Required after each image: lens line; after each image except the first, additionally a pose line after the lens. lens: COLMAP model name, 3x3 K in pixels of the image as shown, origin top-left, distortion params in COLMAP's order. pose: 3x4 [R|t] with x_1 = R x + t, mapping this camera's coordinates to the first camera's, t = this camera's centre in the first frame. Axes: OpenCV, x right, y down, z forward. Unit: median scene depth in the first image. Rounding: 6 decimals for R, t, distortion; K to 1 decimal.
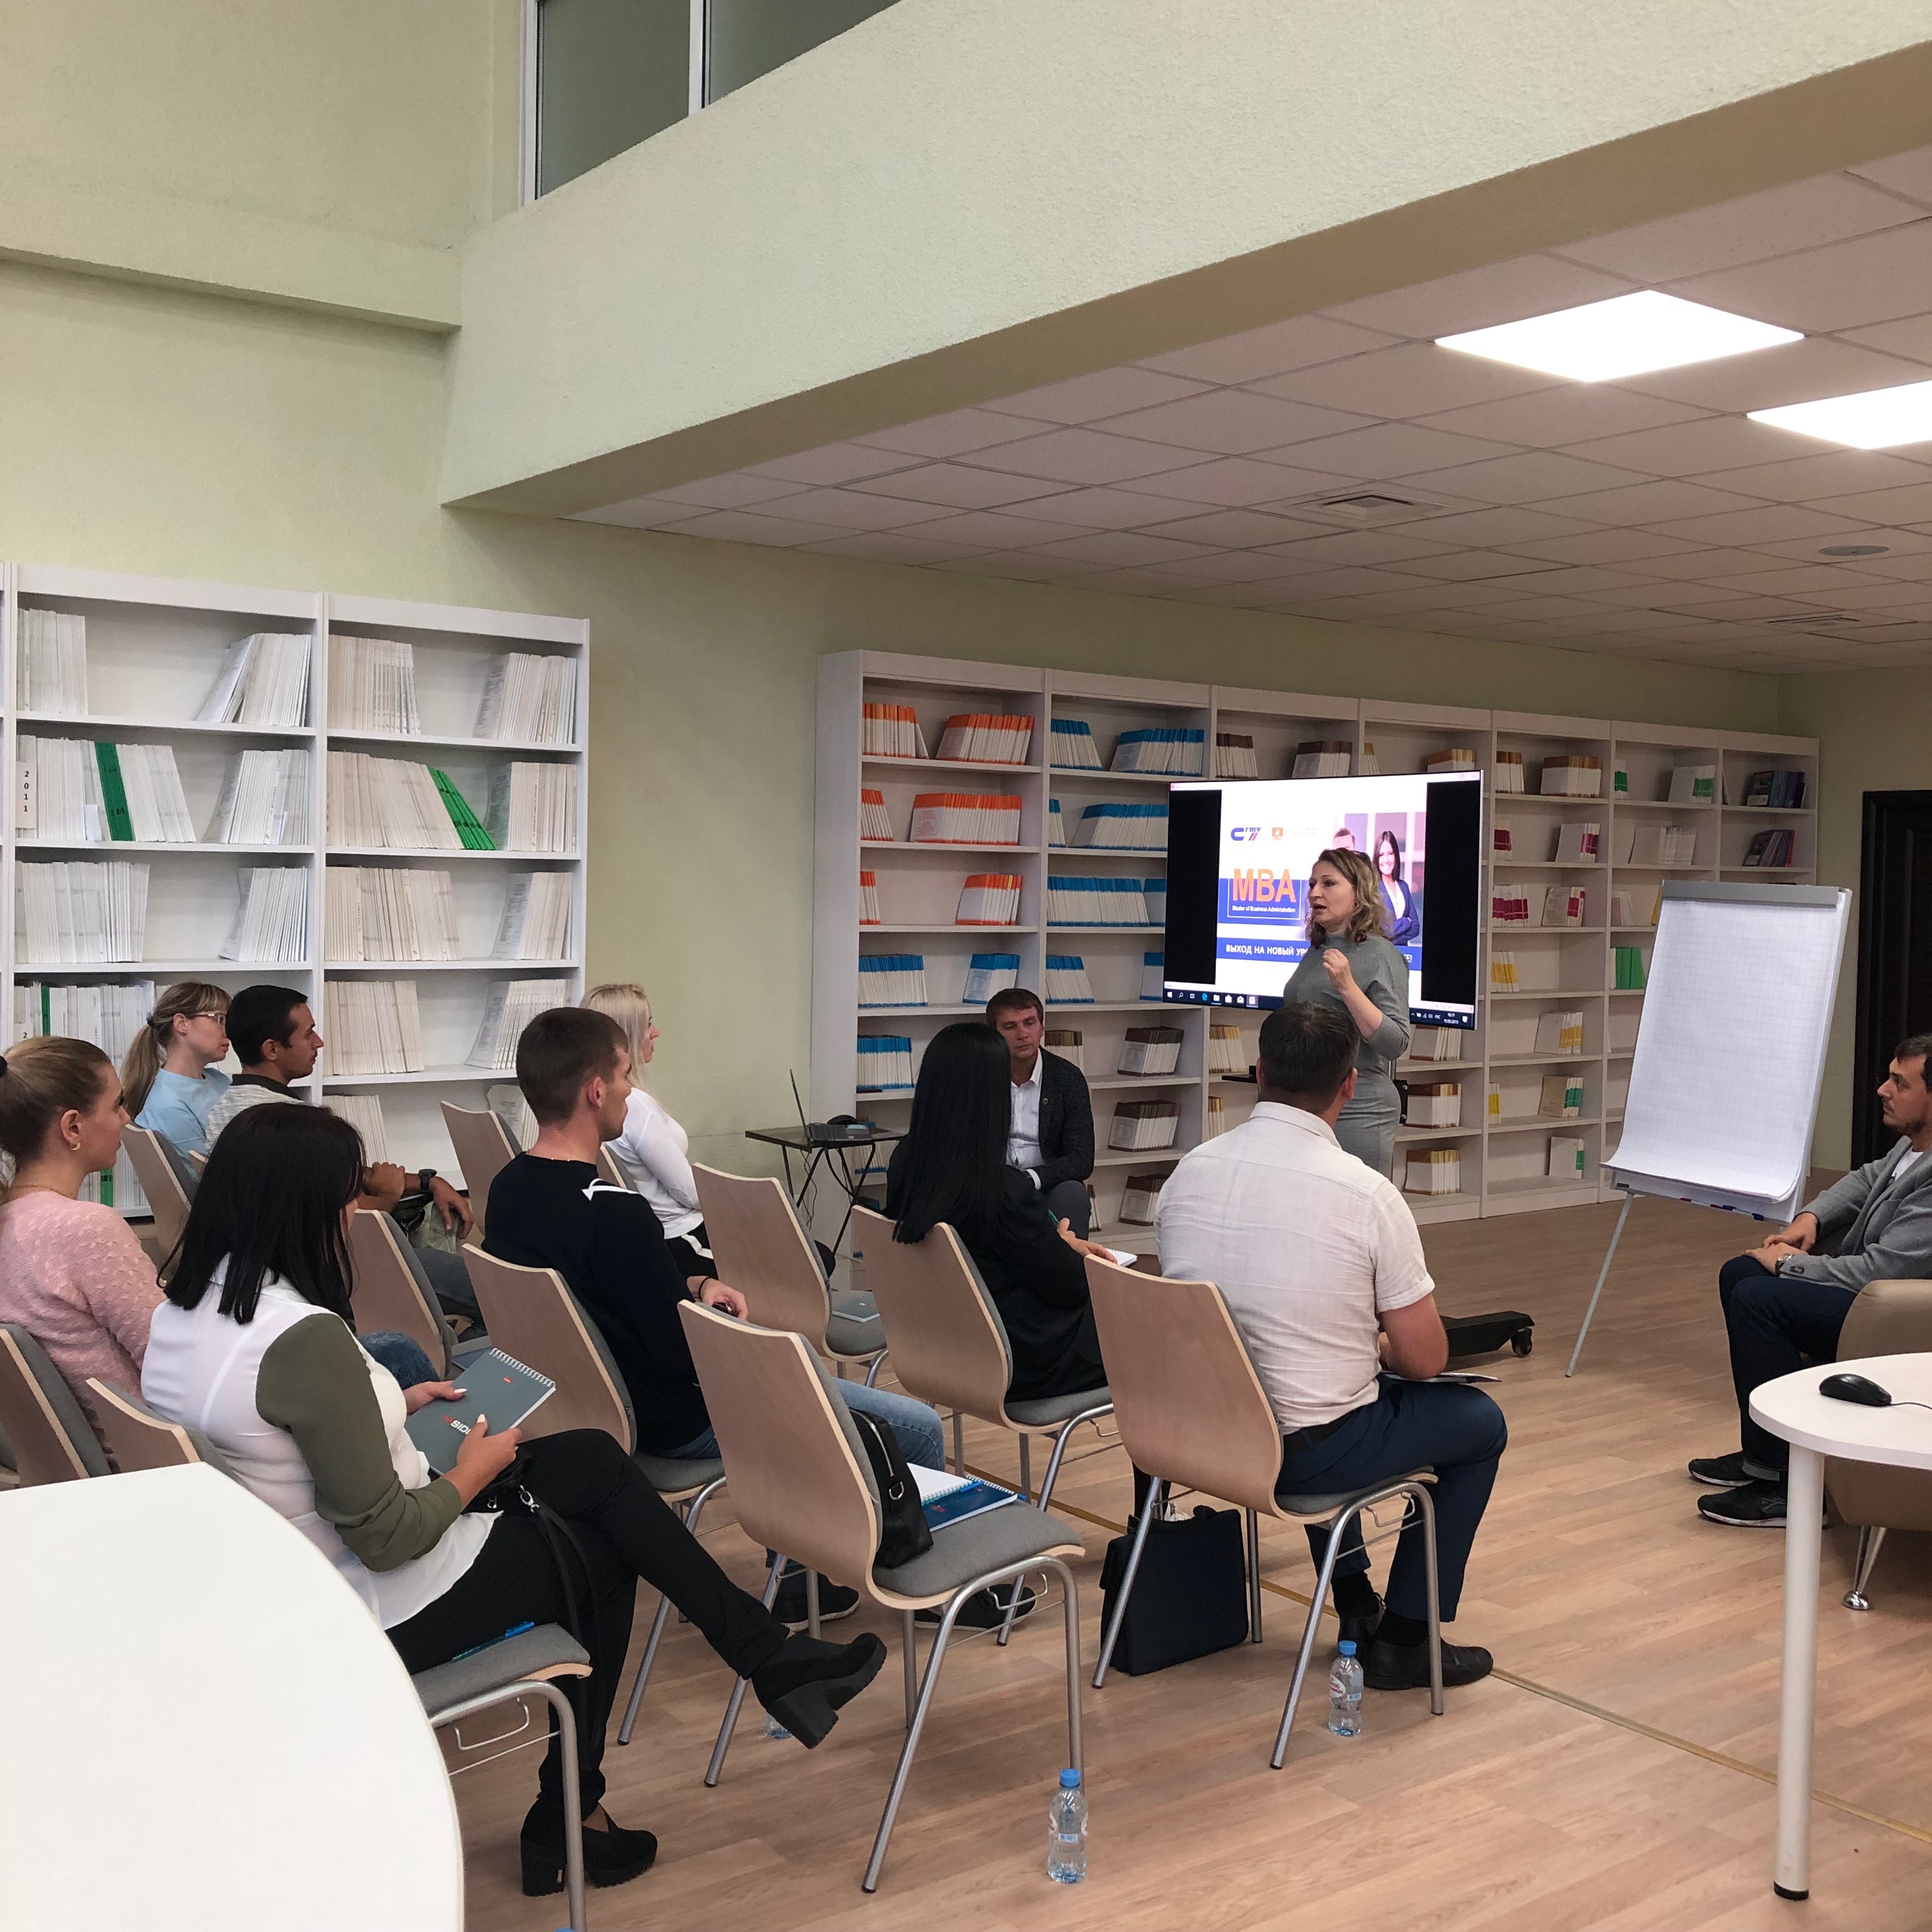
lens RADIAL K [[2118.0, 0, 971.8], [0, 2118.0, 962.0], [0, 0, 1]] dist [0.004768, 0.000000]
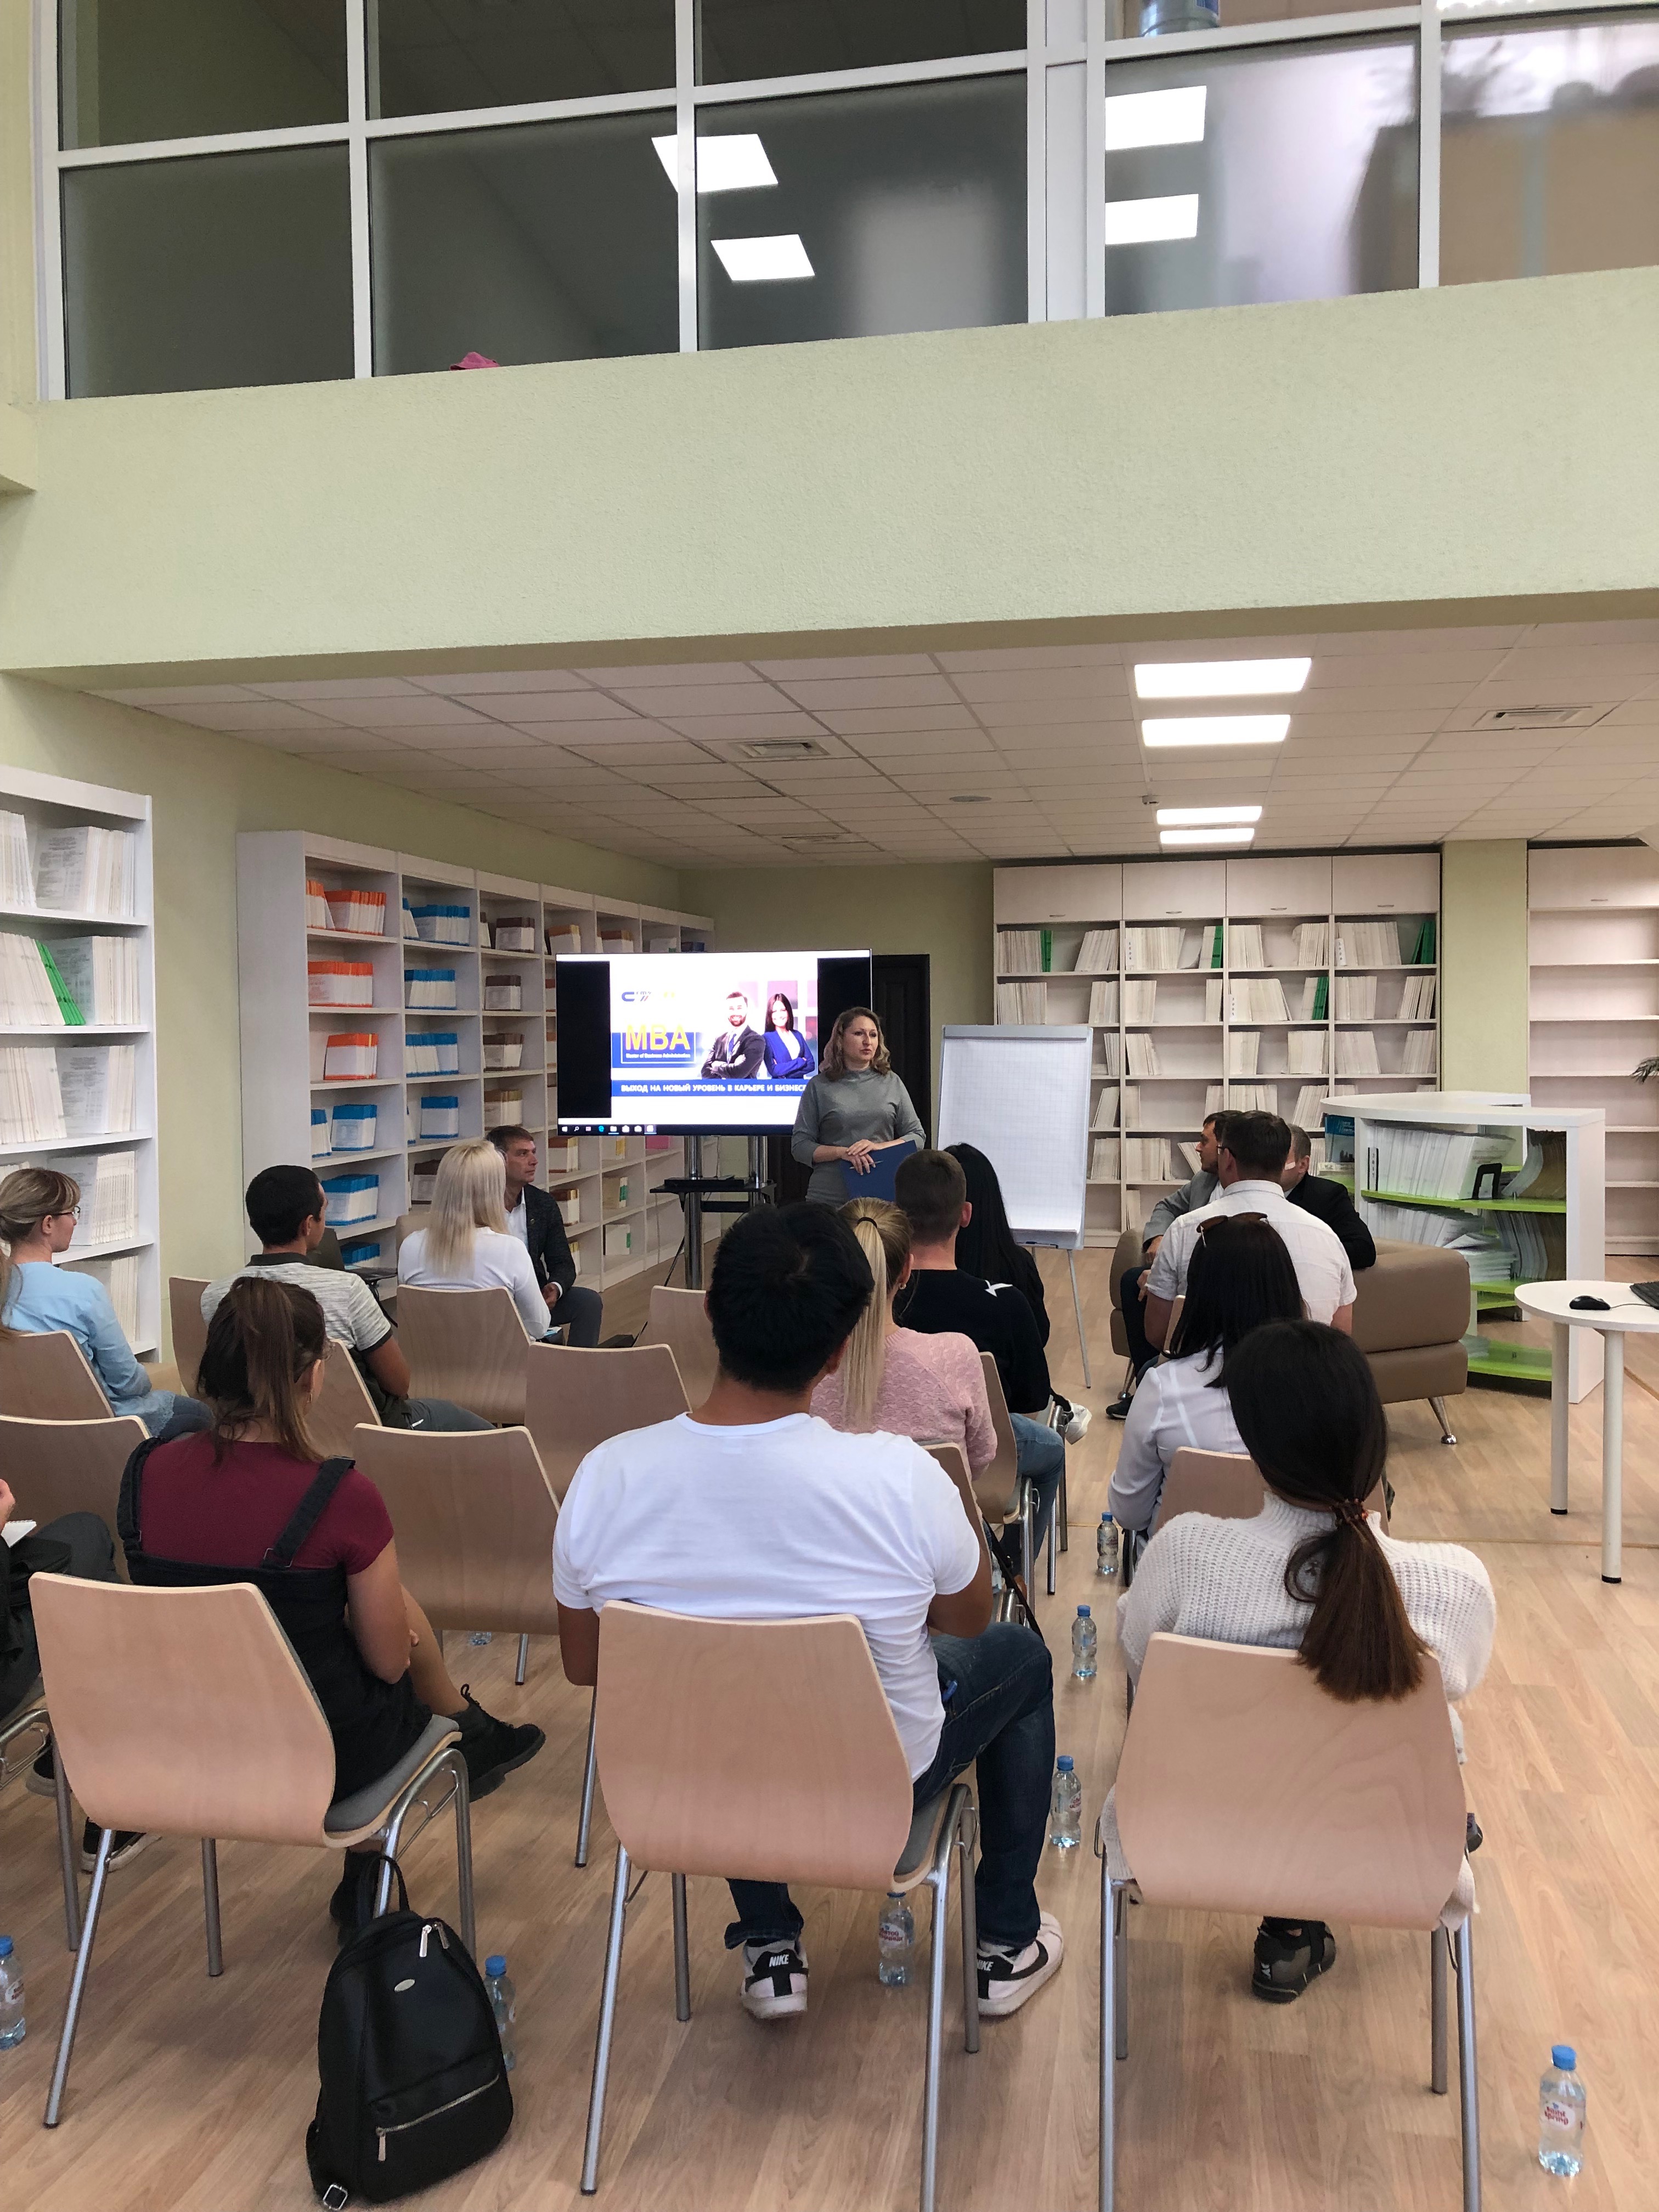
lens RADIAL K [[1805.2, 0, 831.3], [0, 1805.2, 1106.7], [0, 0, 1]] dist [-0.019330, -0.013246]
pose [[0.742962, -0.054793, 0.667087, -0.534917], [0.047469, 0.998448, 0.029142, -0.022492], [-0.667648, 0.010014, 0.744410, 0.140669]]
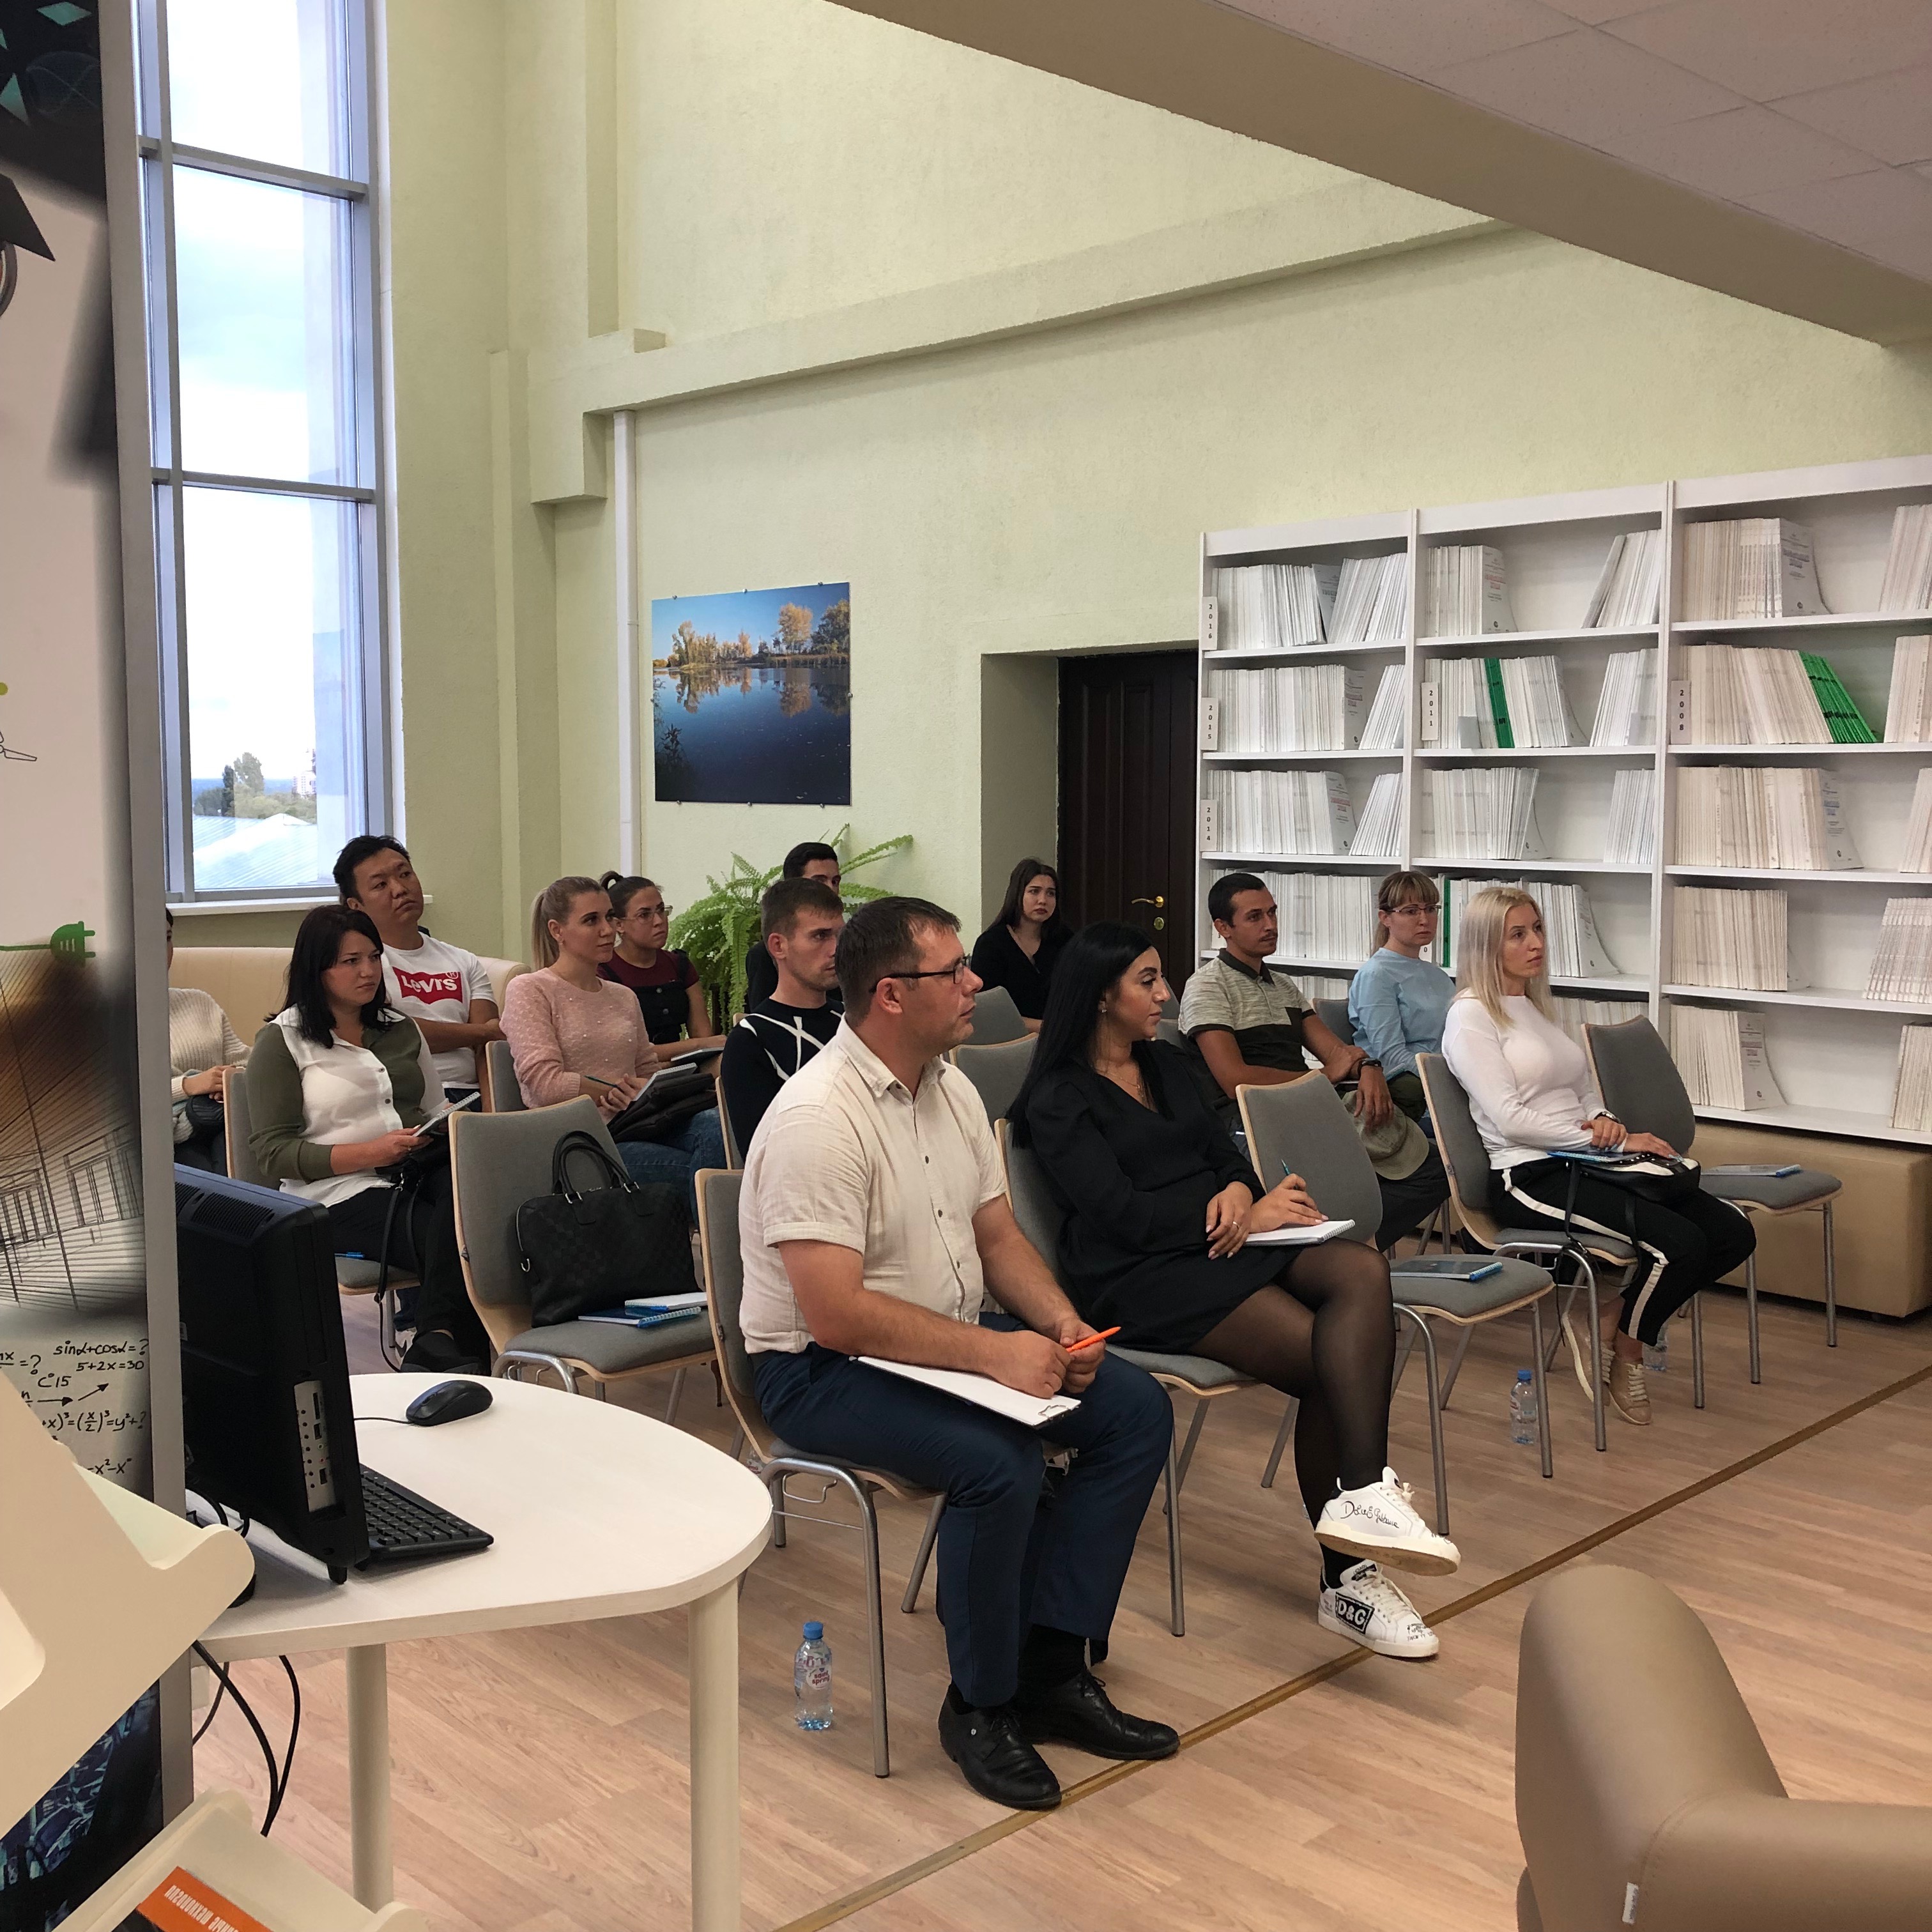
lens RADIAL K [[2118.0, 0, 972.2], [0, 2118.0, 967.7], [0, 0, 1]] dist [0.004768, 0.000000]
pose [[0.120772, 0.073788, -0.989934, 0.596596], [-0.027816, 0.997093, 0.070929, -0.012918], [0.992290, 0.018970, 0.122473, 0.539927]]
